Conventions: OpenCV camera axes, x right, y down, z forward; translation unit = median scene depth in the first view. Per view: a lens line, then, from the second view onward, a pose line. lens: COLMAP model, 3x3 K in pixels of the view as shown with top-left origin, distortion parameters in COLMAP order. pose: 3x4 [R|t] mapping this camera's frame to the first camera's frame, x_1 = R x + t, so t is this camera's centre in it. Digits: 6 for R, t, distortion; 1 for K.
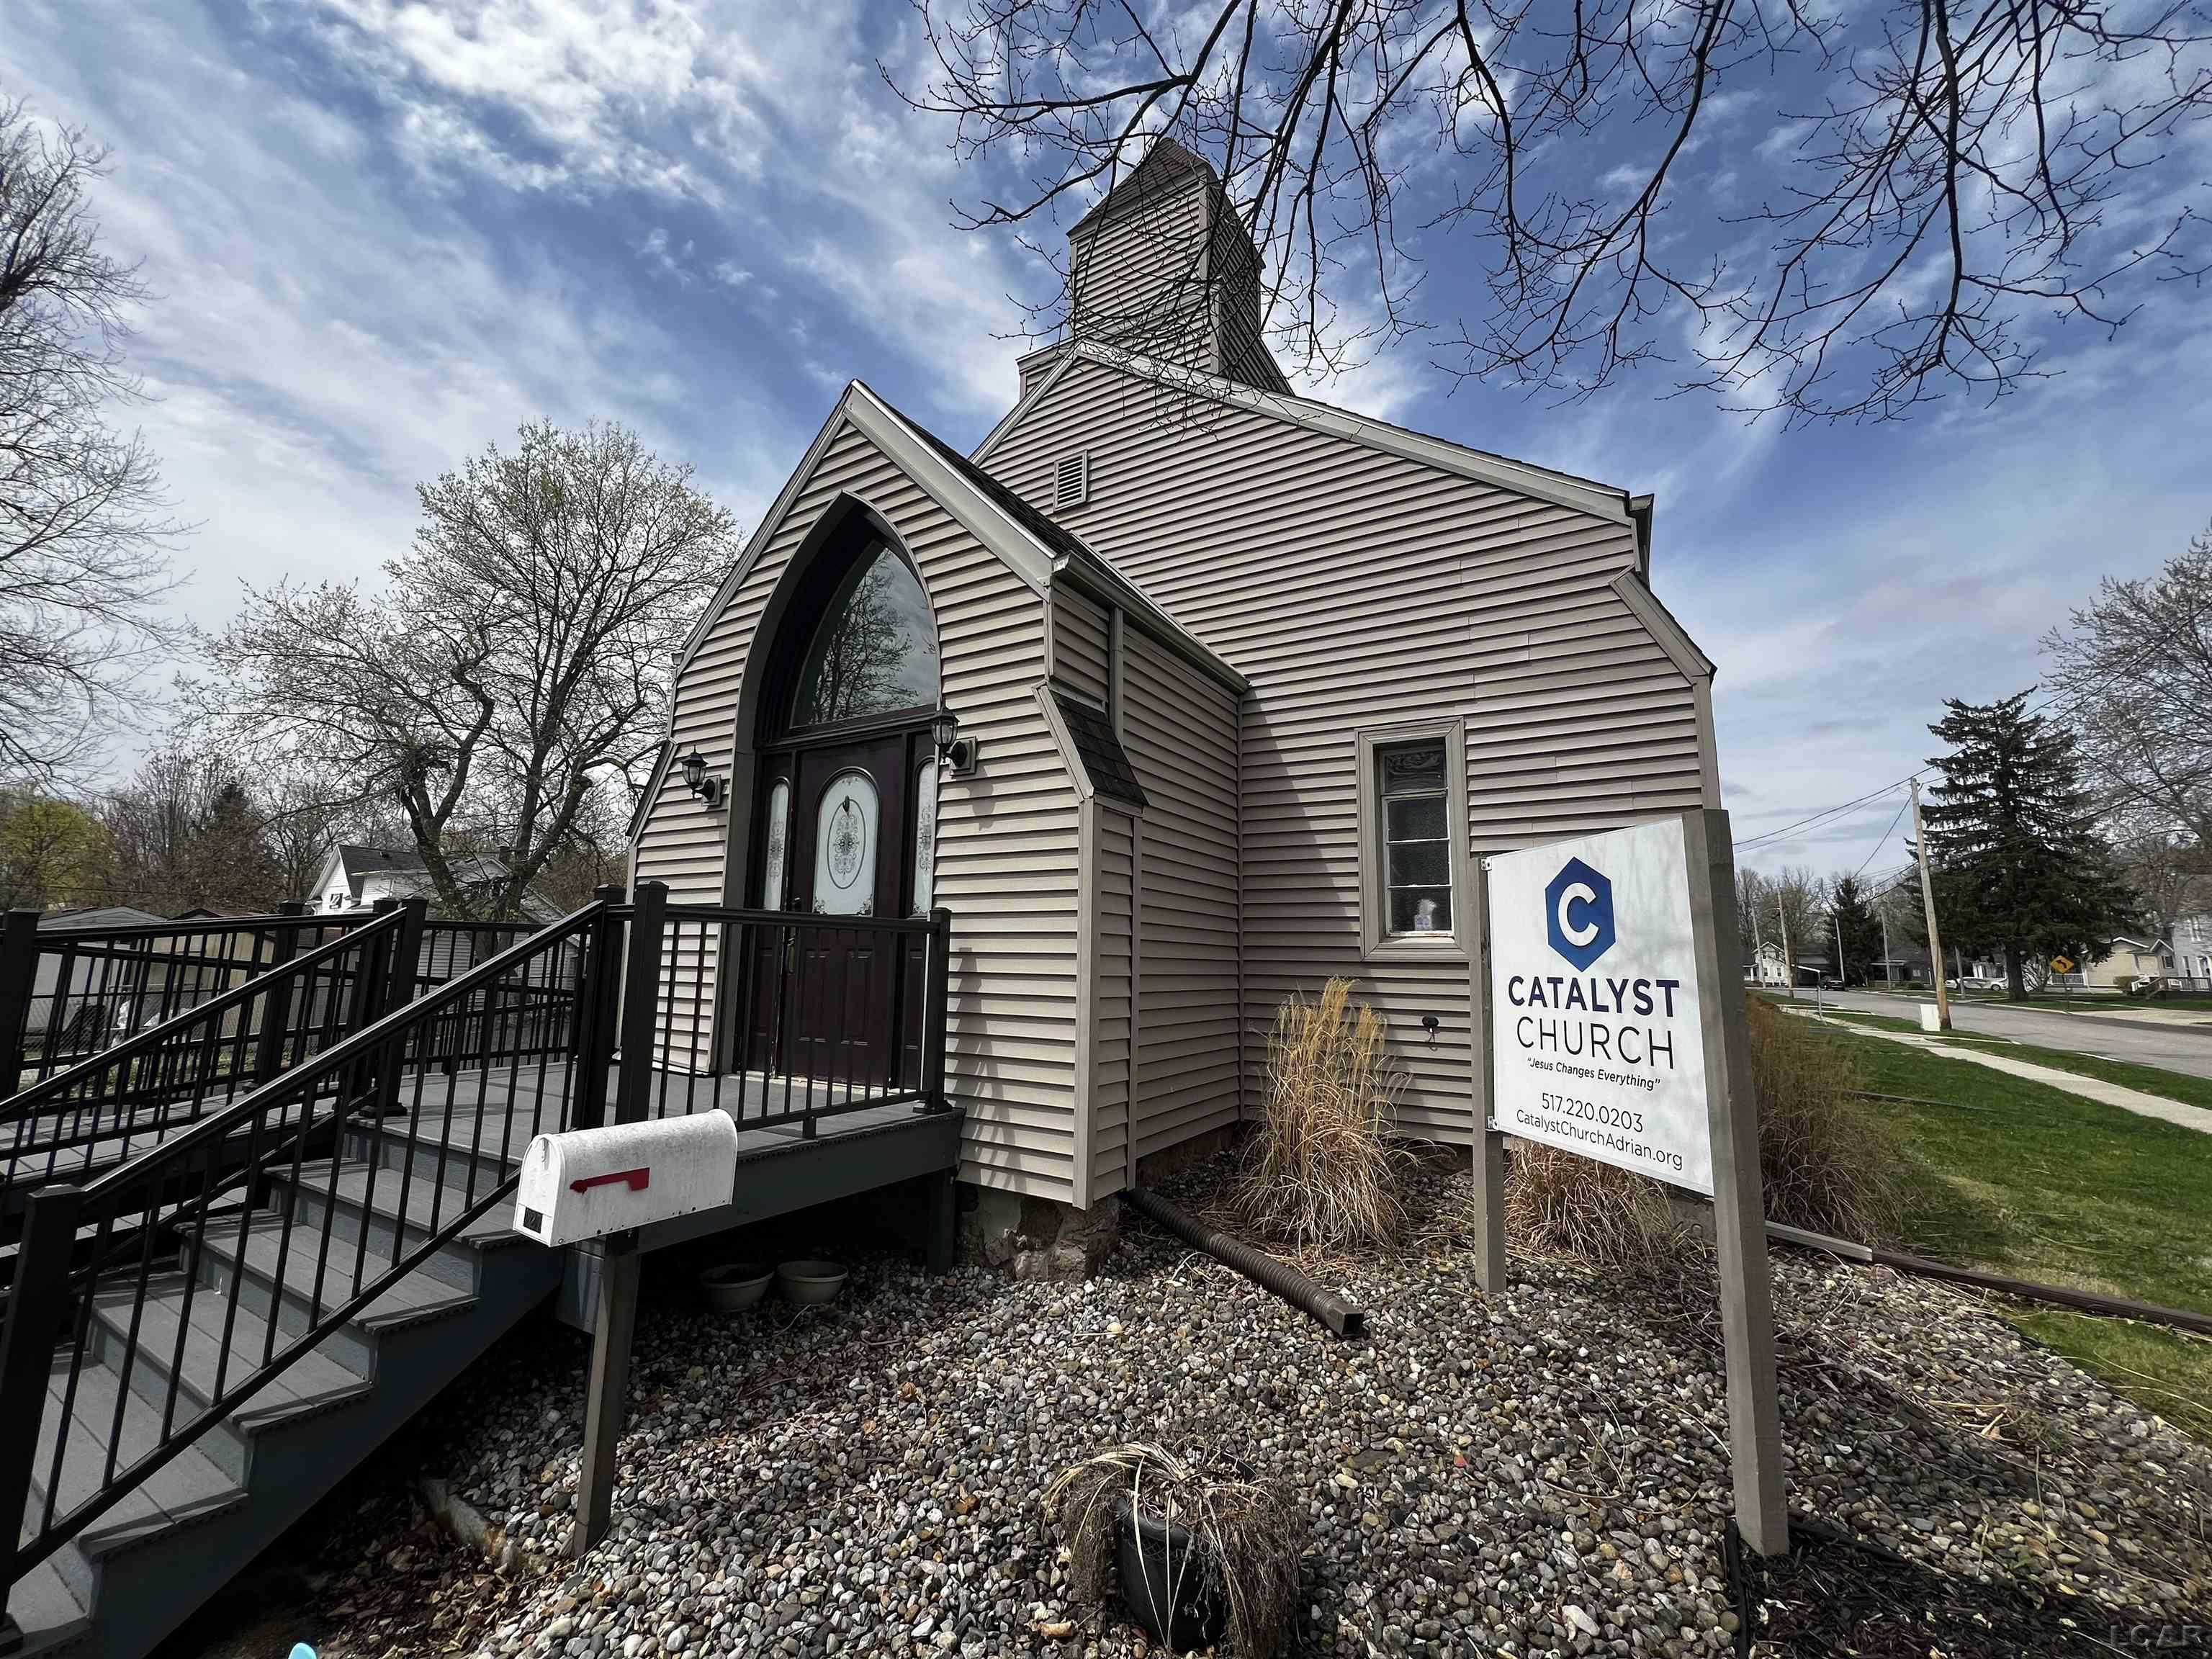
lens RADIAL K [[884.4, 0, 1102.4], [0, 884.4, 820.6], [0, 0, 1]] dist [-0.004851, 0.000461]
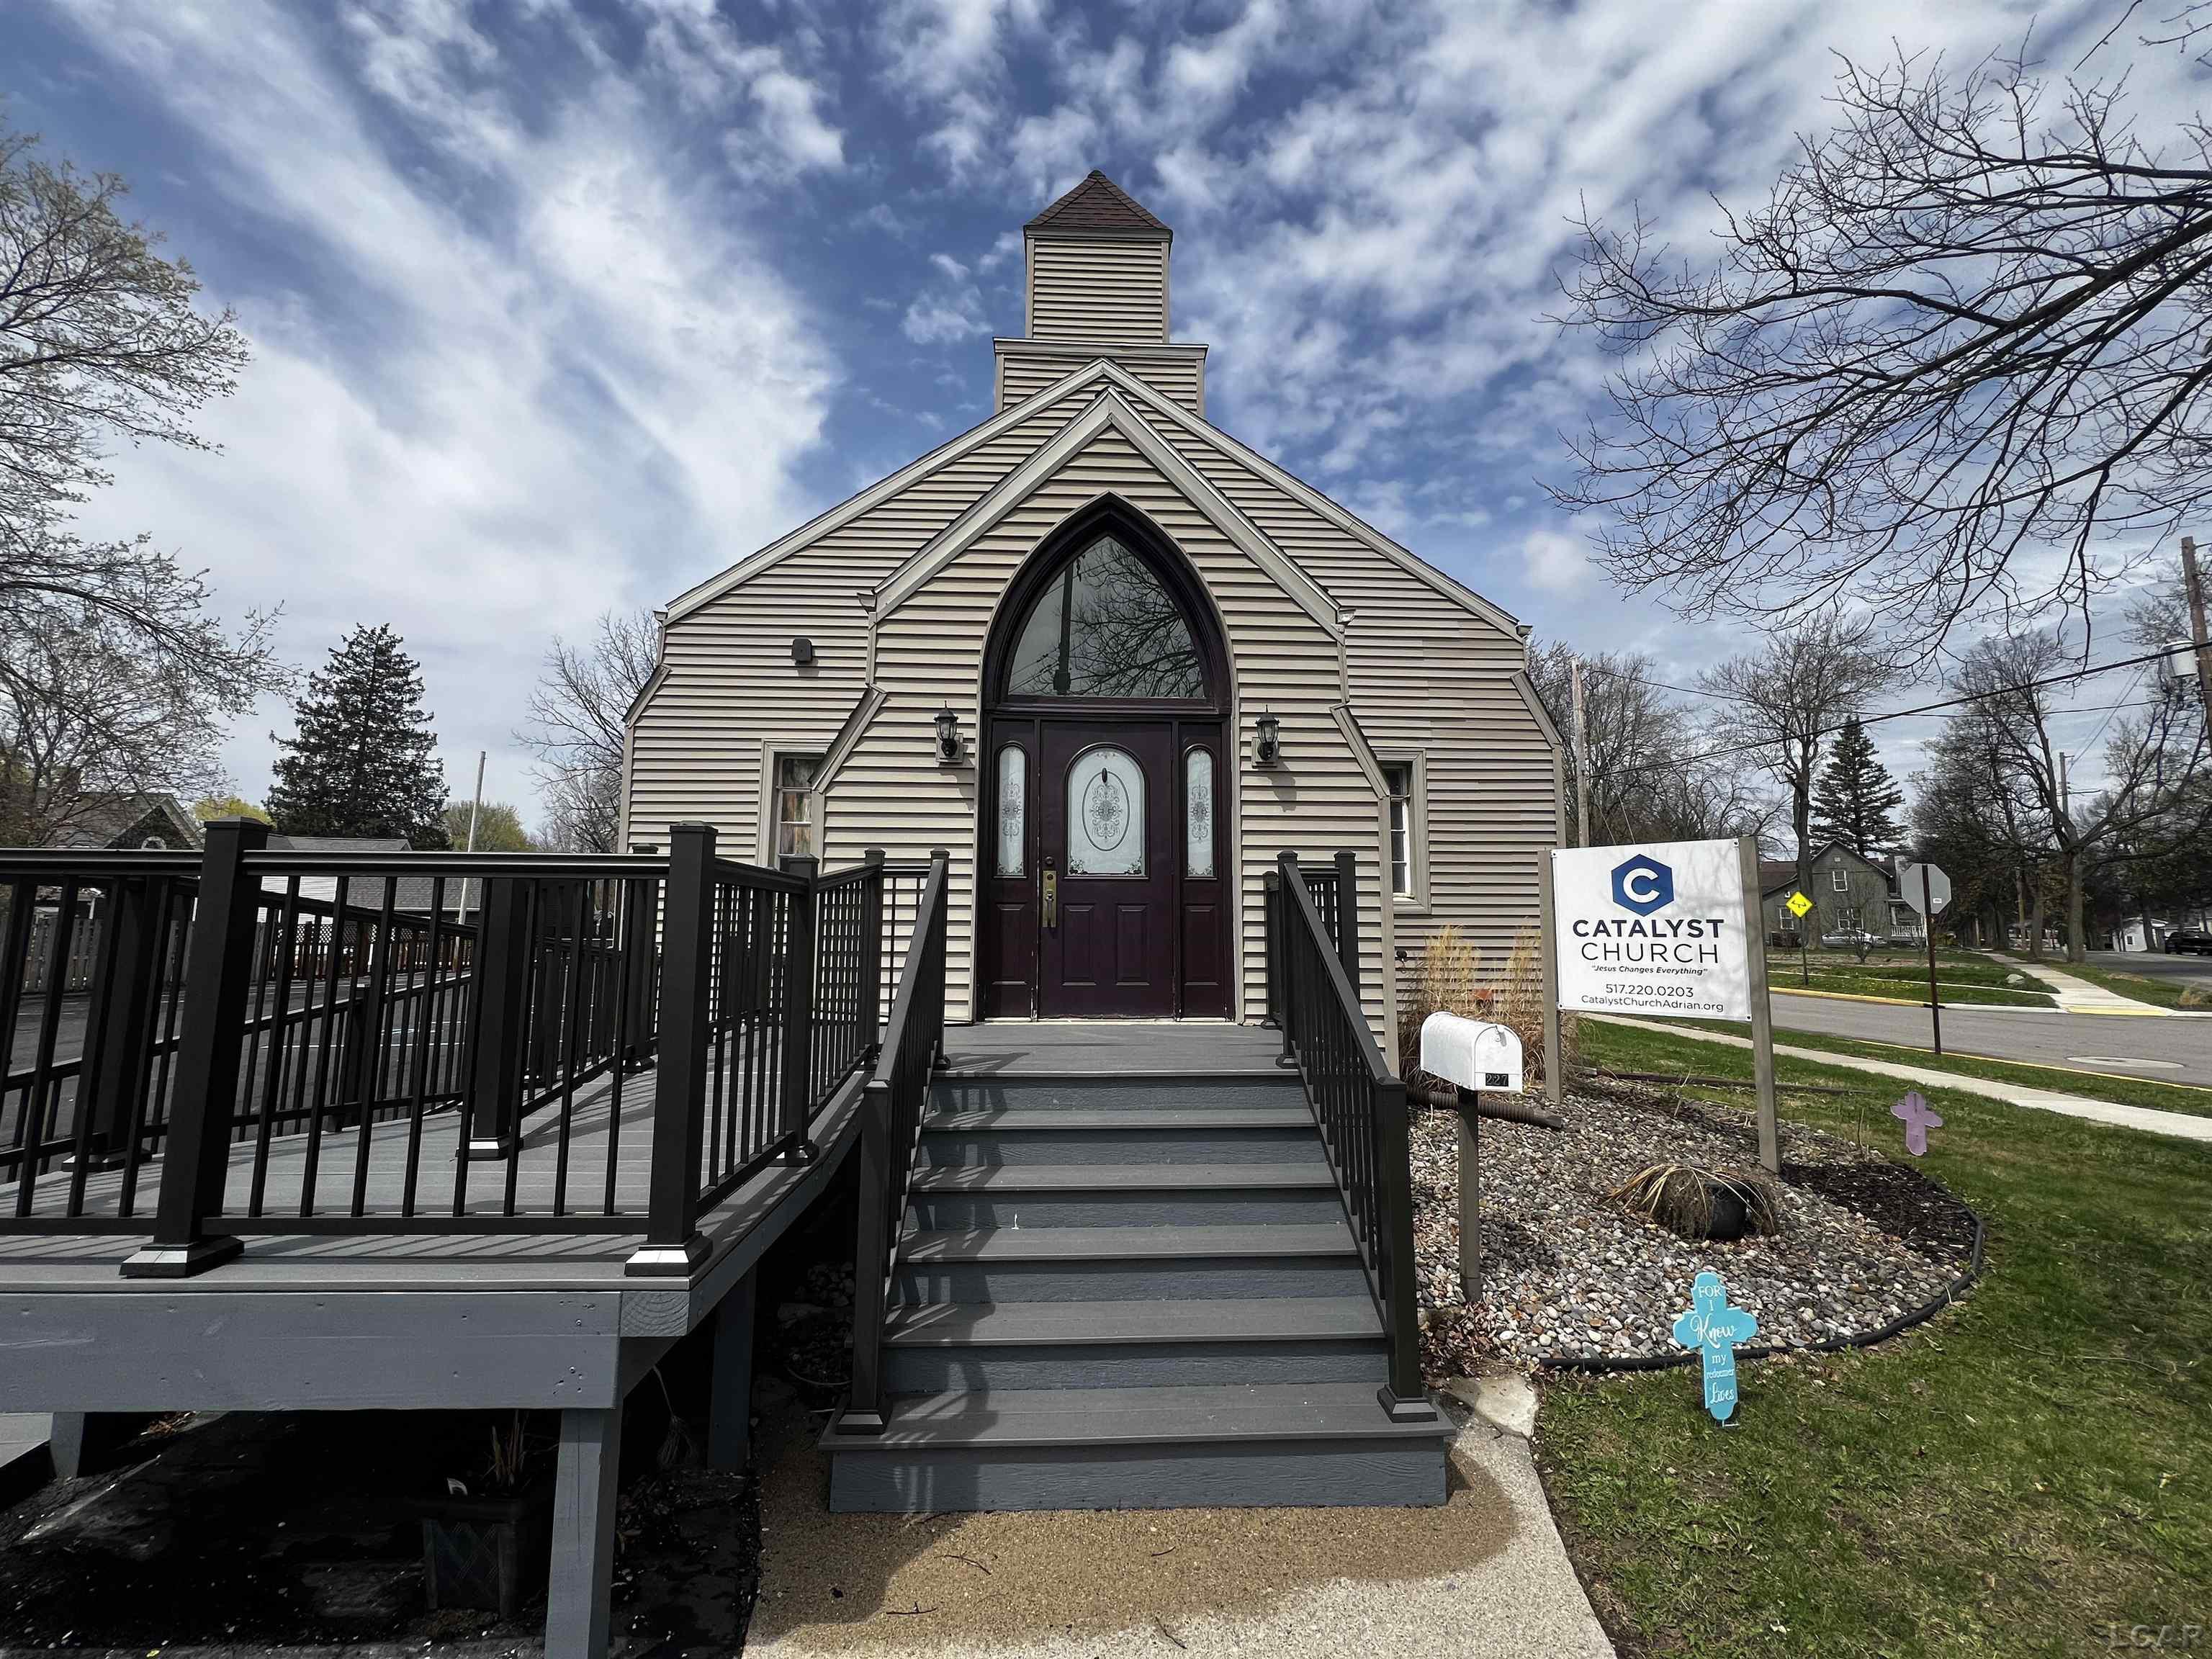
lens RADIAL K [[884.4, 0, 1102.4], [0, 884.4, 820.6], [0, 0, 1]] dist [-0.004851, 0.000461]
pose [[0.829459, 0.055231, 0.555831, -1.072078], [-0.080825, 0.996494, 0.021595, 0.017000], [-0.552689, -0.062837, 0.831015, 0.076869]]
